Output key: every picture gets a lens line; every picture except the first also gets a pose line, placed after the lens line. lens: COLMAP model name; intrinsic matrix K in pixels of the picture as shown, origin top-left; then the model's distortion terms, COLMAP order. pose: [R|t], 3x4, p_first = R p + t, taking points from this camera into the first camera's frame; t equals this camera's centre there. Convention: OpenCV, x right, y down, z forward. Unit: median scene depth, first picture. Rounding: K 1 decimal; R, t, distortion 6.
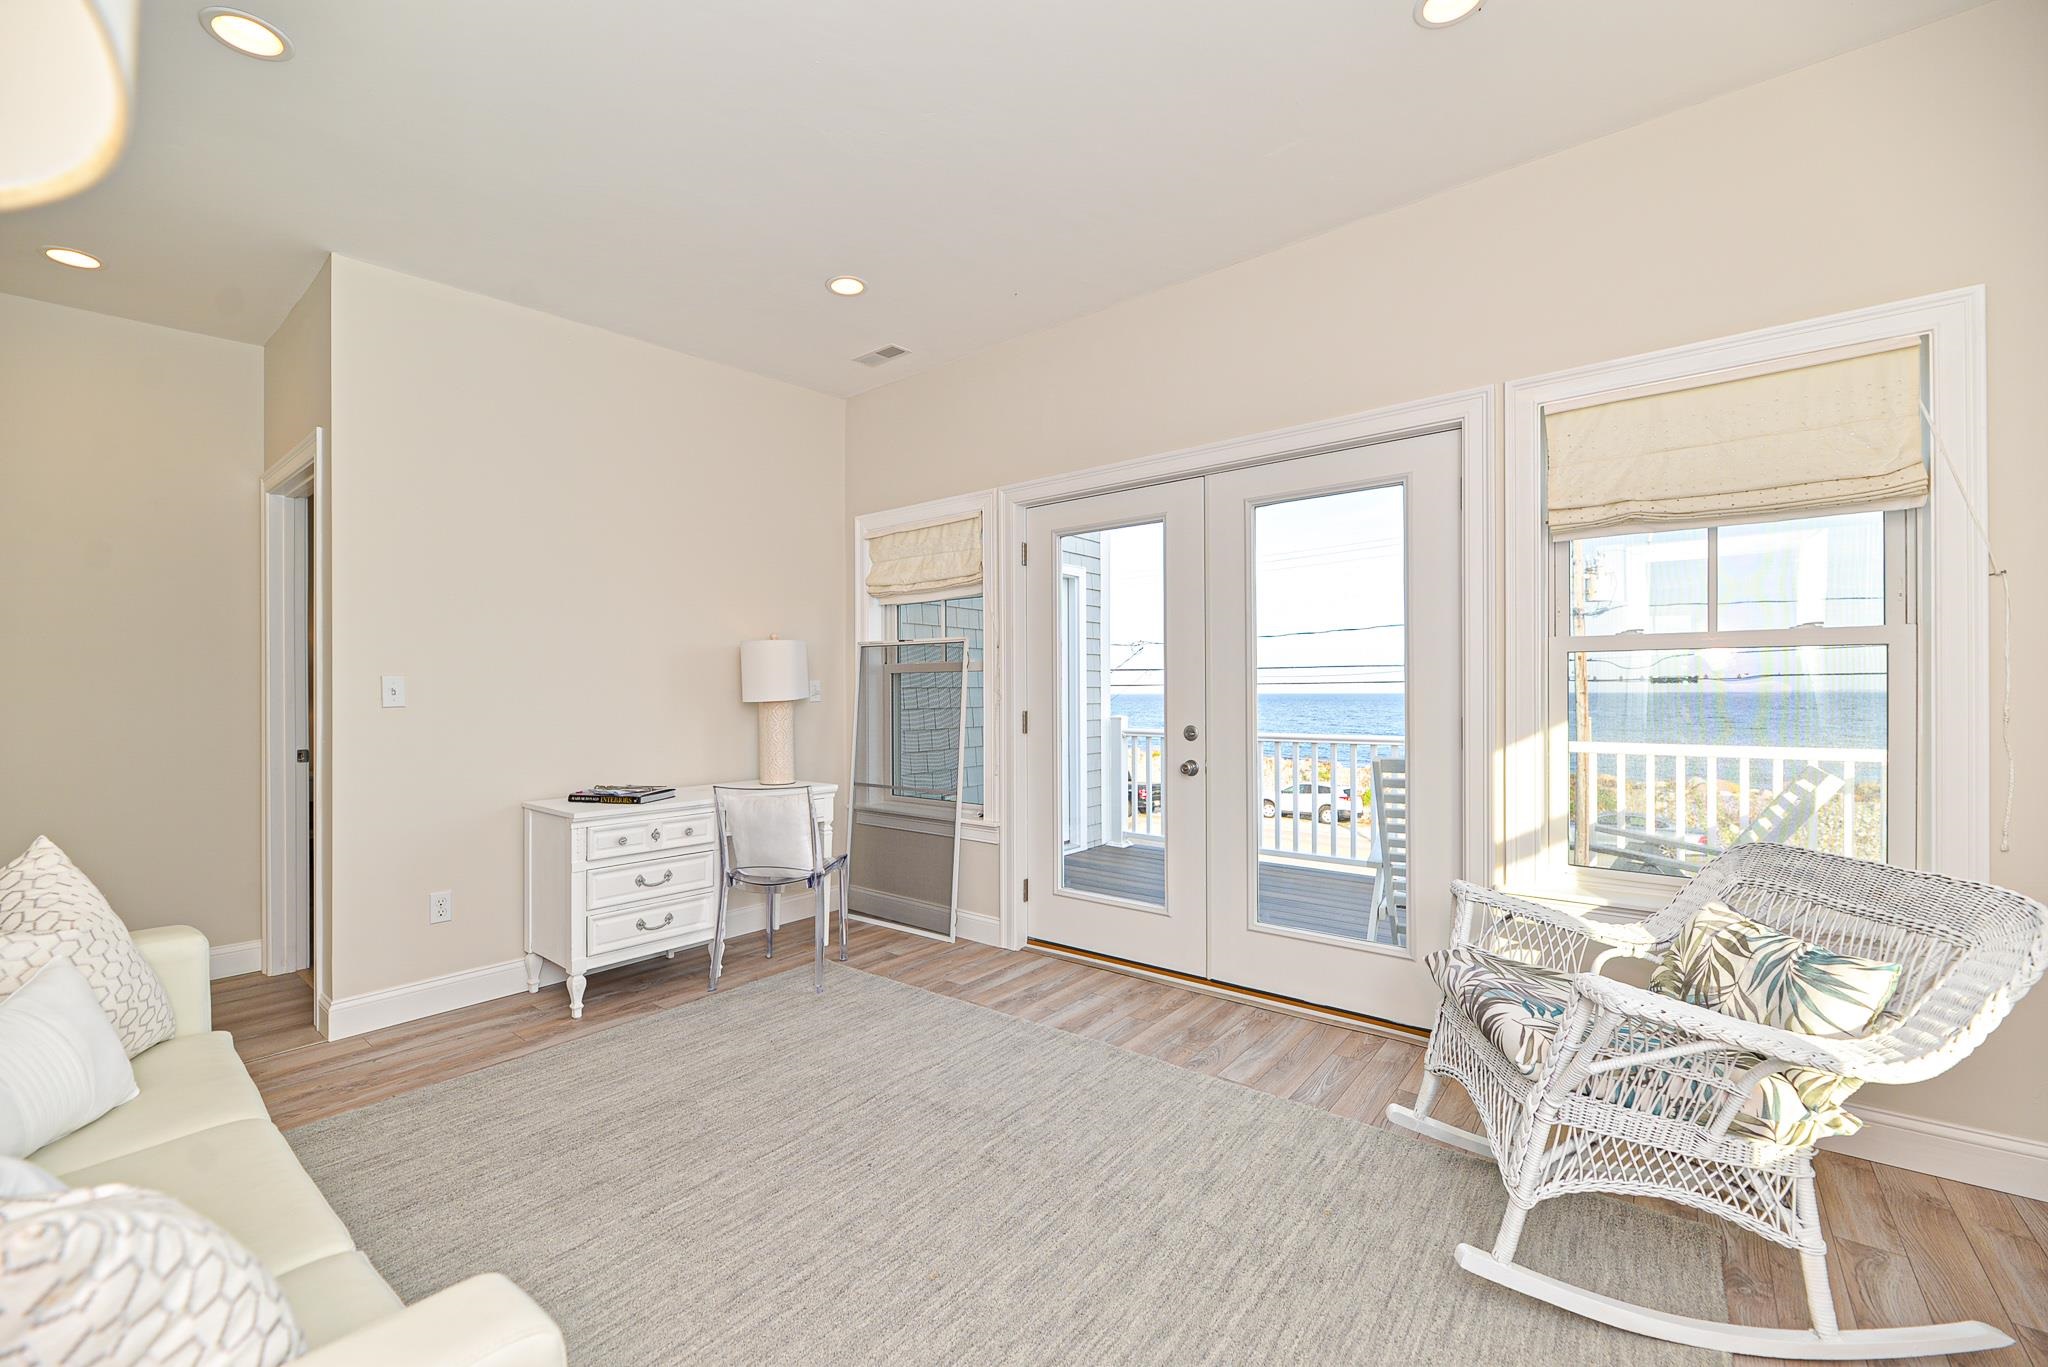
lens RADIAL K [[837.2, 0, 1019.0], [0, 837.2, 693.5], [0, 0, 1]] dist [-0.002026, -0.000238]
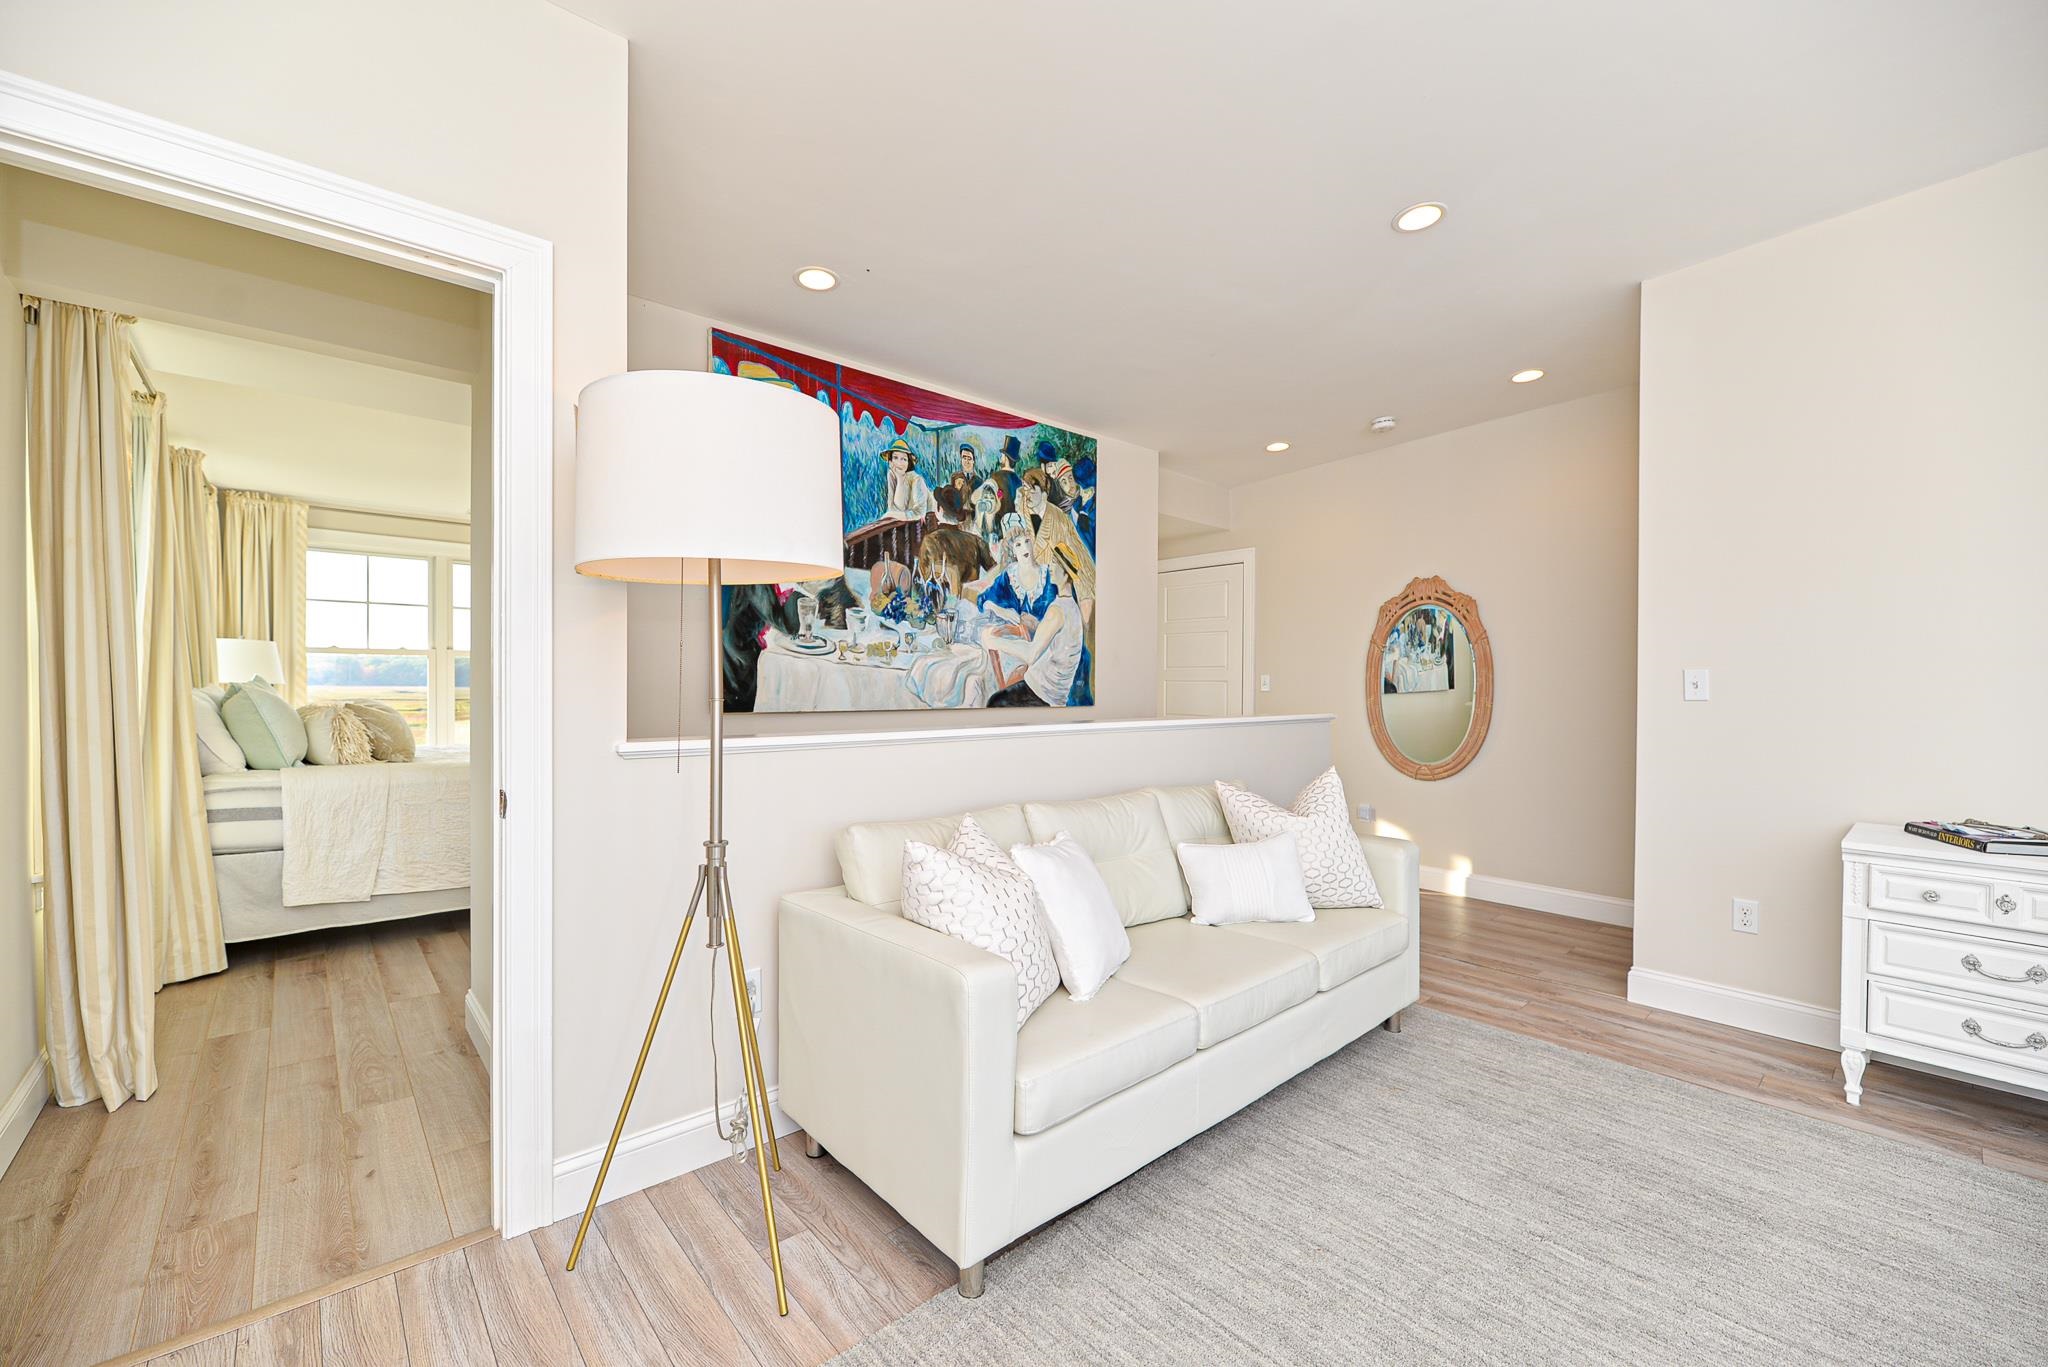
lens RADIAL K [[837.2, 0, 1018.5], [0, 837.2, 689.4], [0, 0, 1]] dist [-0.002026, -0.000238]
pose [[-0.181073, 0.010114, -0.983418, 0.384810], [-0.006440, 0.999913, 0.011470, -0.003598], [0.983449, 0.008410, -0.180992, 0.379942]]
